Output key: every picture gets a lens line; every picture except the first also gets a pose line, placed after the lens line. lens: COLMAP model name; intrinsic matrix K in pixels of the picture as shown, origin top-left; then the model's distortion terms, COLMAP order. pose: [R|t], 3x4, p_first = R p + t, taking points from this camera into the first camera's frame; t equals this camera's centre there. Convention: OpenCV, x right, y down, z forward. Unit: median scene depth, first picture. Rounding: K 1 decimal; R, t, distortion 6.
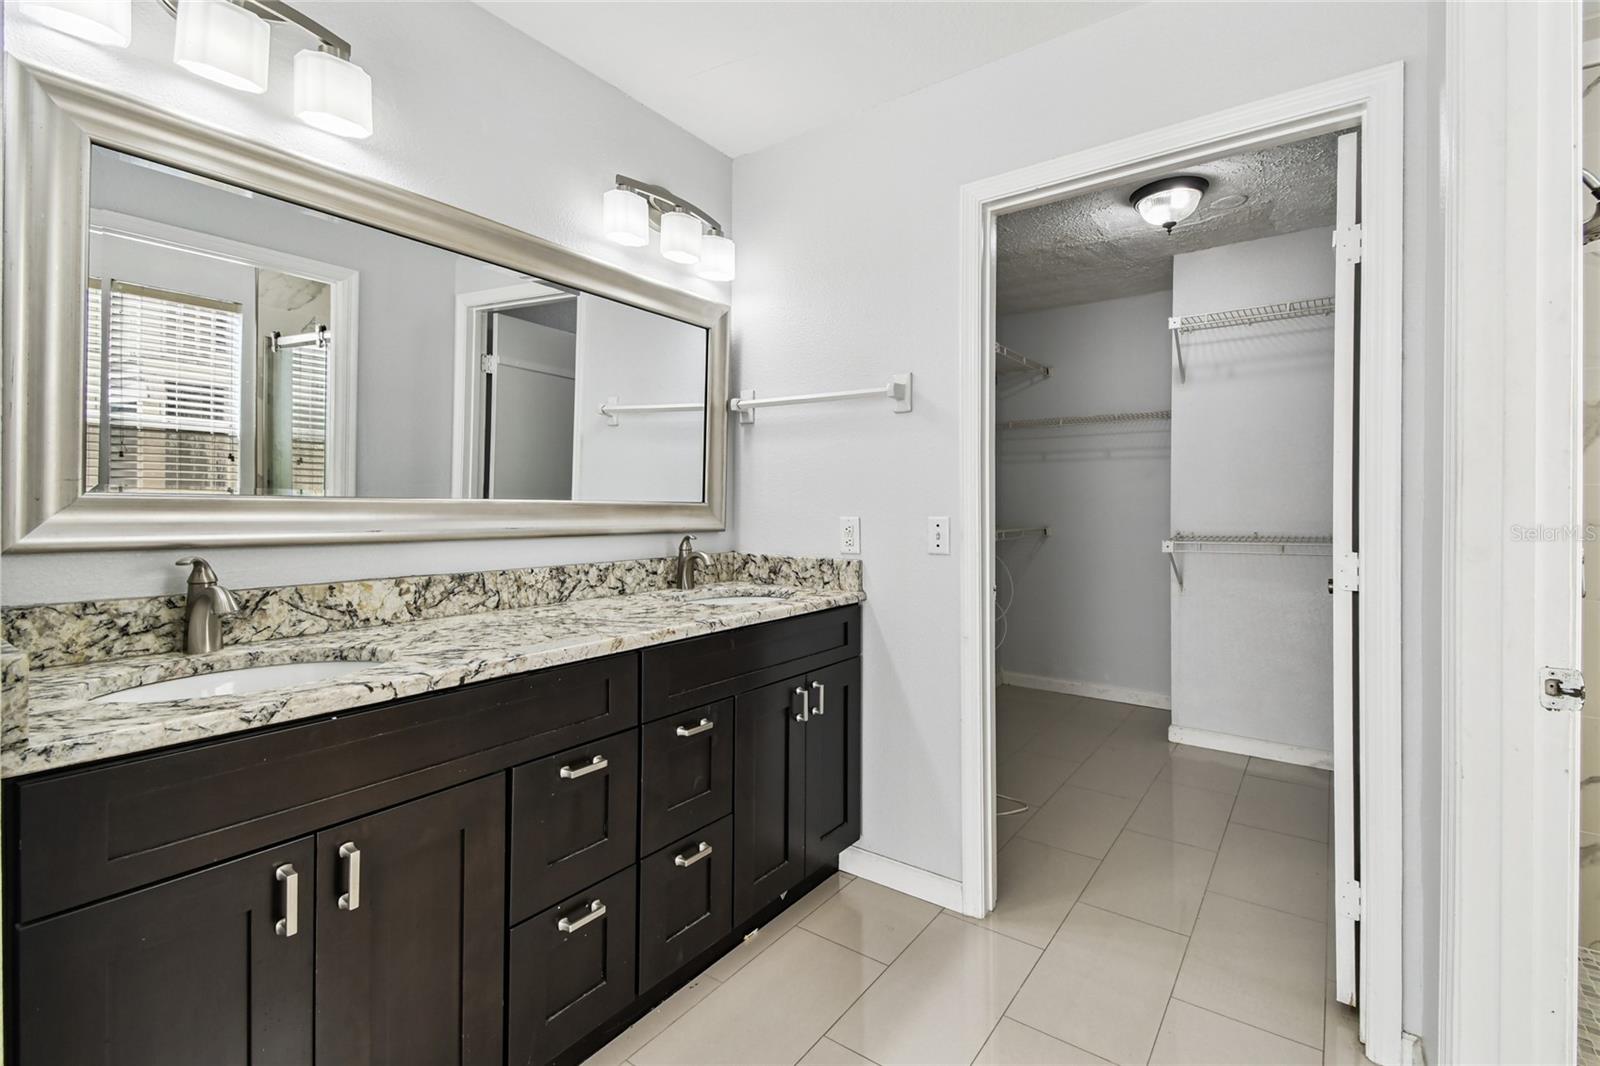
lens RADIAL K [[712.7, 0, 807.1], [0, 712.7, 507.1], [0, 0, 1]] dist [0.002194, -0.000258]
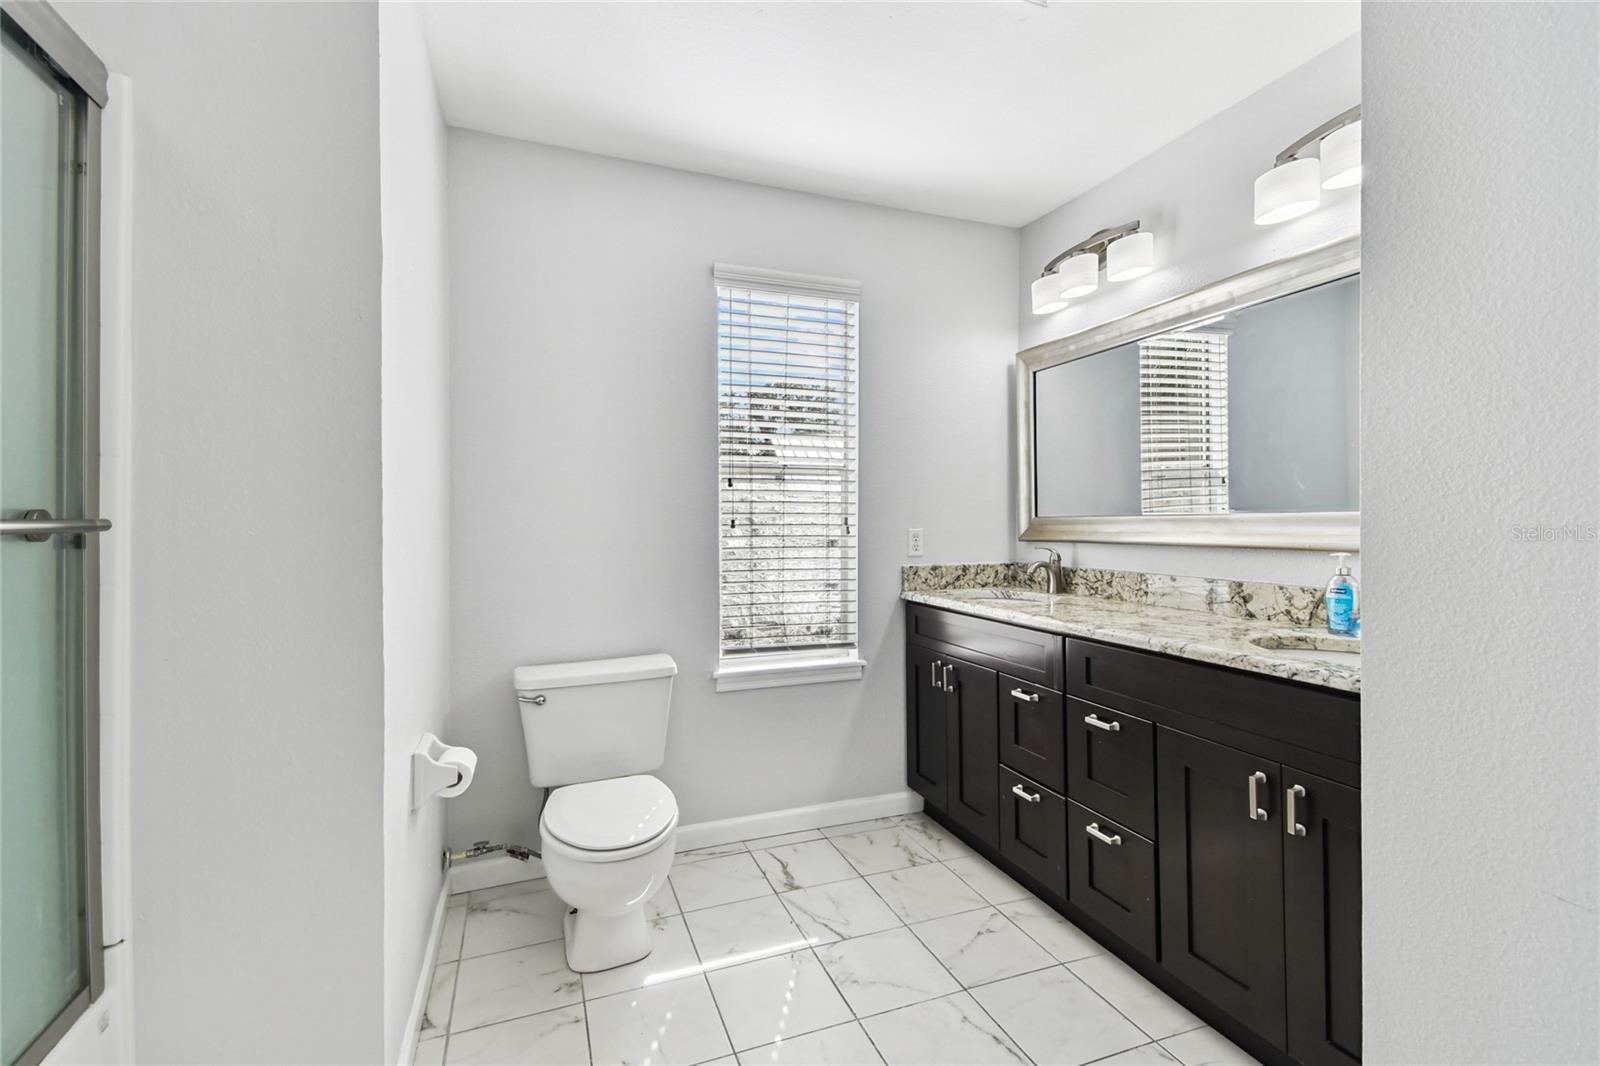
lens RADIAL K [[712.7, 0, 807.1], [0, 712.7, 507.1], [0, 0, 1]] dist [0.002194, -0.000258]
pose [[-0.537958, -0.017142, -0.842797, 0.856200], [0.007891, 0.999647, -0.025369, 0.005312], [0.842935, -0.020298, -0.537633, 1.041167]]
